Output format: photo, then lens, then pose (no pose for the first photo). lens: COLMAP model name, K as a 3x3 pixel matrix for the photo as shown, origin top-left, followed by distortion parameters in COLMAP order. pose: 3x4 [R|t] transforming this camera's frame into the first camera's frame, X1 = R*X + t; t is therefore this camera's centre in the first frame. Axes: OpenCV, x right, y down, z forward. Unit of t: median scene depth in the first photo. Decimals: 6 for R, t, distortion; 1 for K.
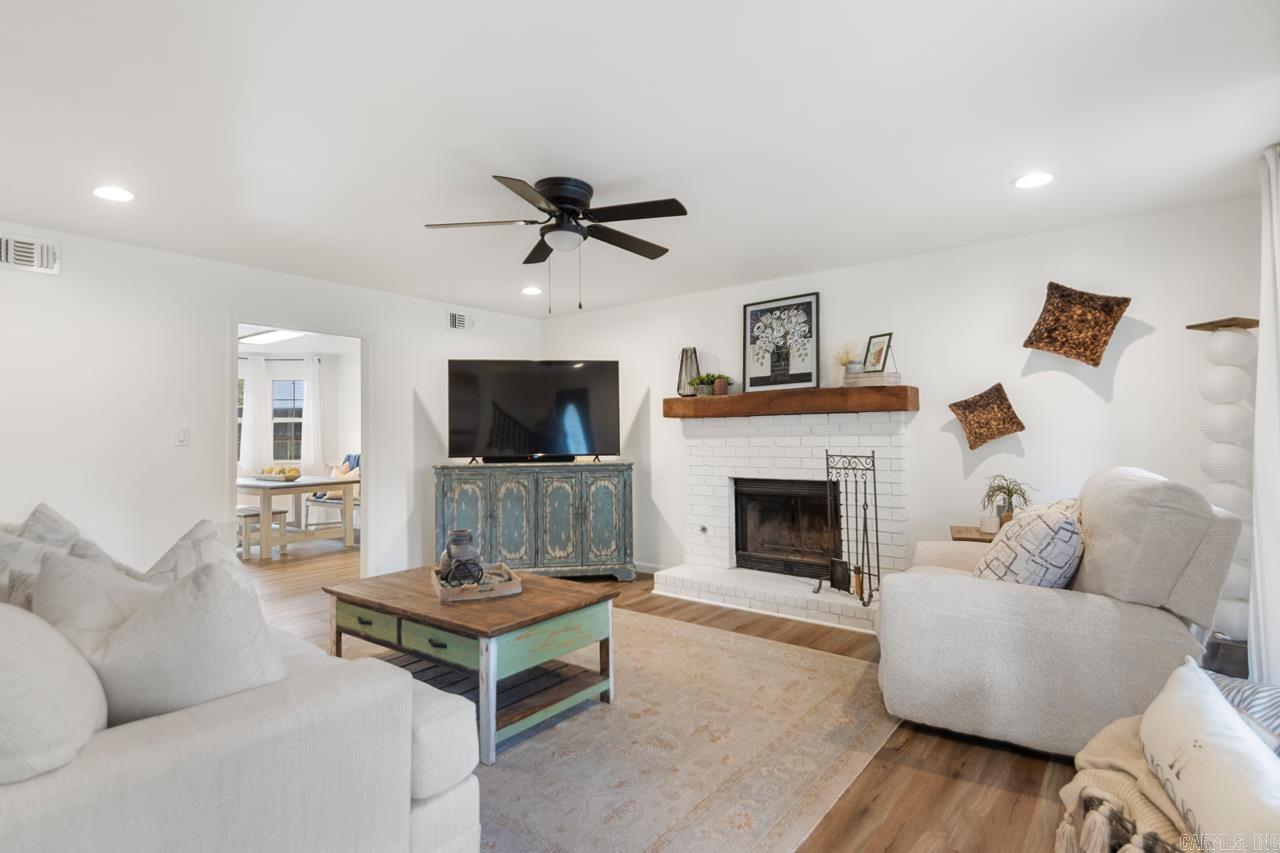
lens RADIAL K [[622.8, 0, 640.0], [0, 622.8, 426.5], [0, 0, 1]] dist [-0.000534, -0.000048]
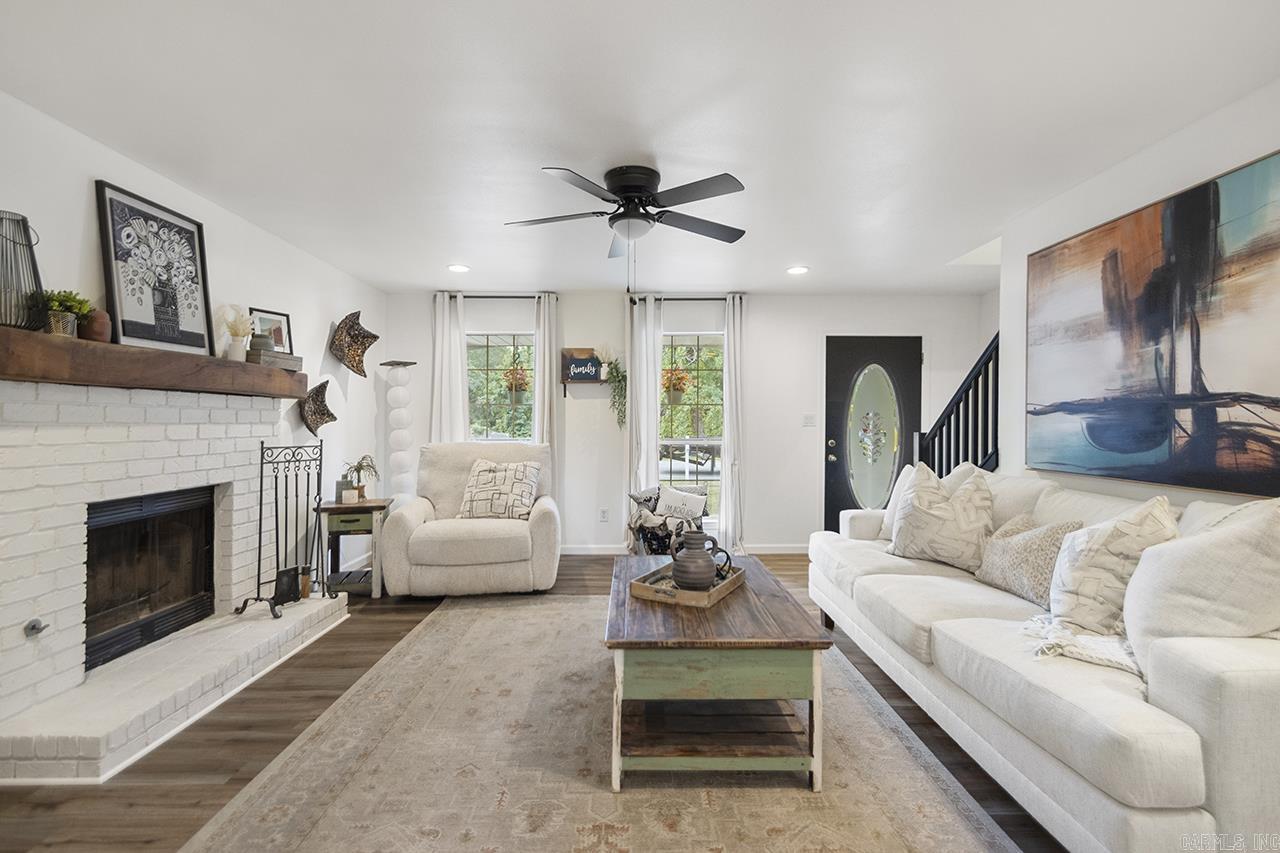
lens RADIAL K [[617.9, 0, 640.0], [0, 617.9, 426.5], [0, 0, 1]] dist [0.096579, -0.039334]
pose [[-0.623932, 0.002229, 0.781476, -0.596581], [-0.008289, 0.999921, -0.009470, 0.020444], [-0.781435, -0.012386, -0.623864, 1.043447]]
